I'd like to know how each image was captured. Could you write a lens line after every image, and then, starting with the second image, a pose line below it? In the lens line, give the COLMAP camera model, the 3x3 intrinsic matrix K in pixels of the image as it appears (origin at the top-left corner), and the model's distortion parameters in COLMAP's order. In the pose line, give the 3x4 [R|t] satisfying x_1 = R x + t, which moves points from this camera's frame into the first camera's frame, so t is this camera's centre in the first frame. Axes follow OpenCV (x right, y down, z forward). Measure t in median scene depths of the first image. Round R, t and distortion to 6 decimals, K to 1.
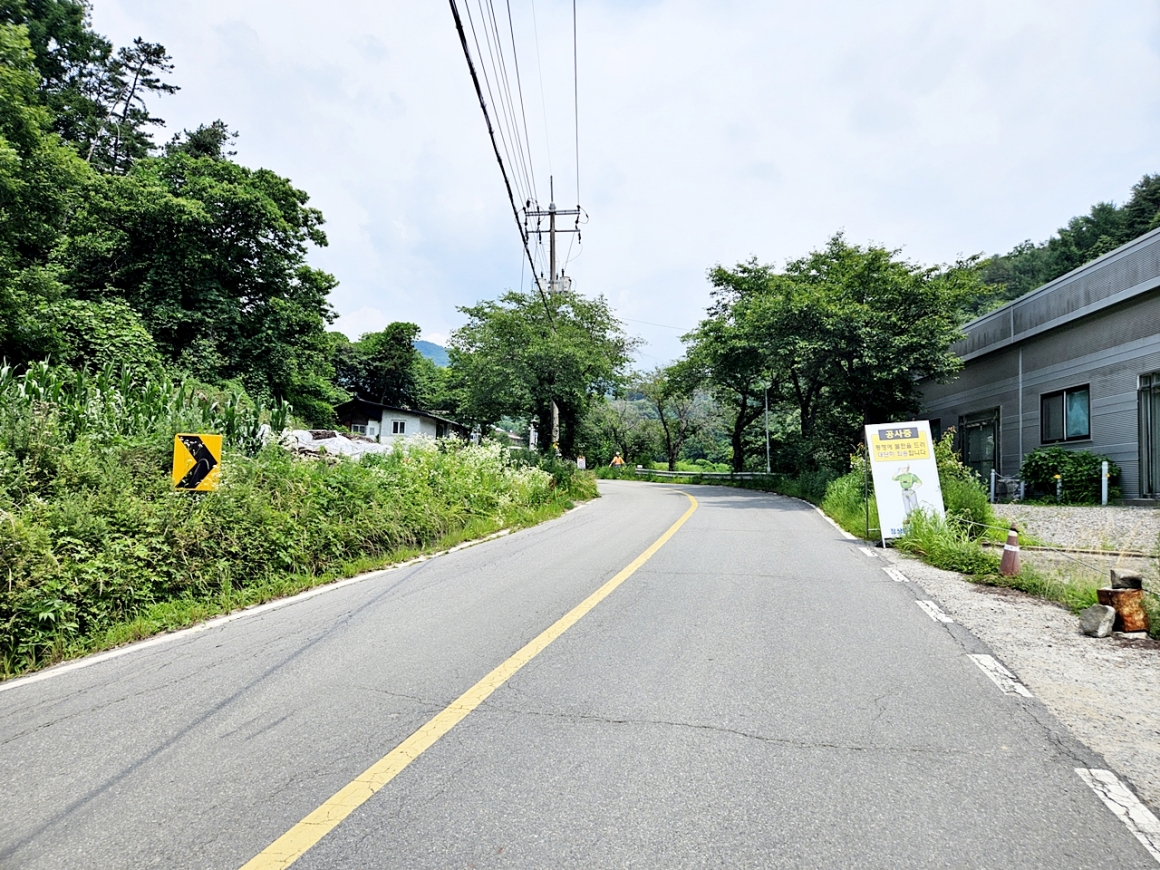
lens RADIAL K [[775.7, 0, 578.0], [0, 775.7, 427.9], [0, 0, 1]] dist [0.025952, -0.003290]
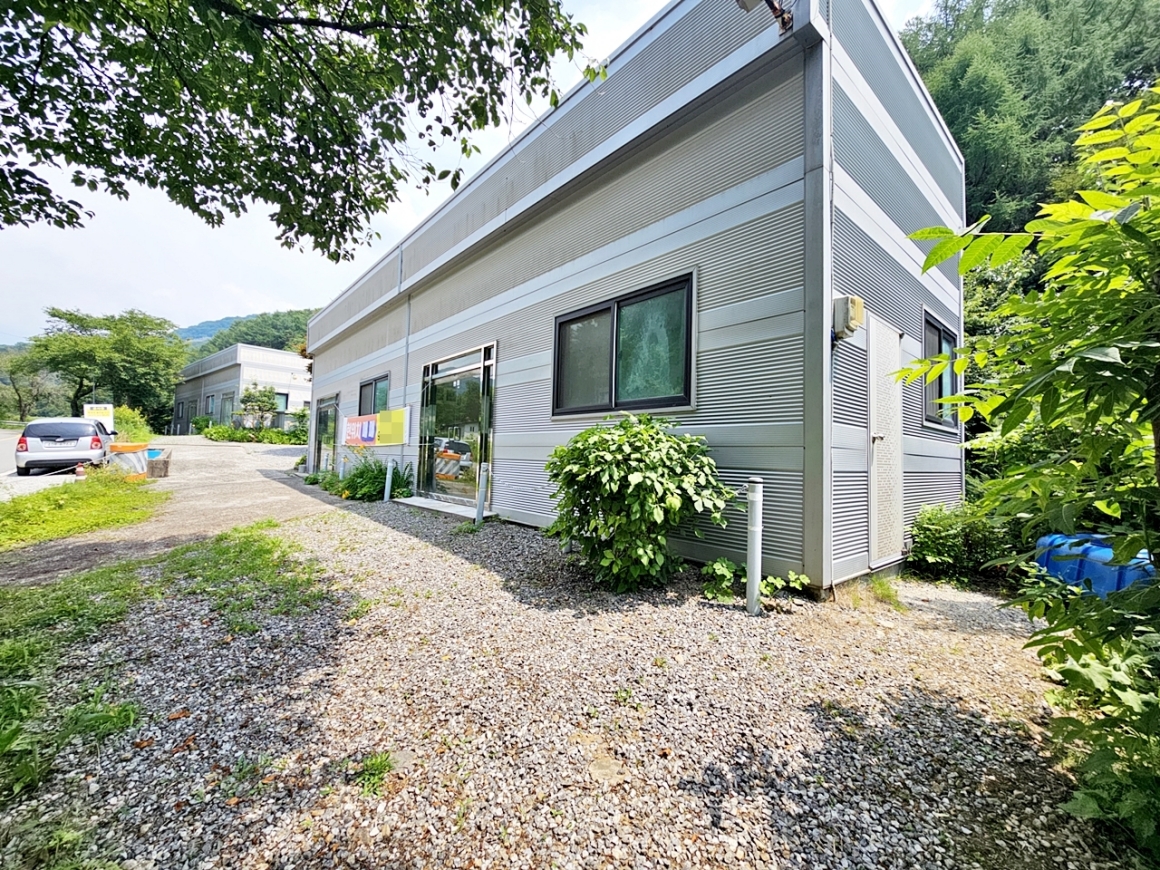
lens RADIAL K [[476.0, 0, 578.8], [0, 476.0, 434.9], [0, 0, 1]] dist [0.000890, -0.000019]
pose [[0.580454, 0.011415, 0.814213, -0.011182], [-0.065455, 0.997320, 0.032681, -0.050638], [-0.811658, -0.072264, 0.579645, -1.101671]]
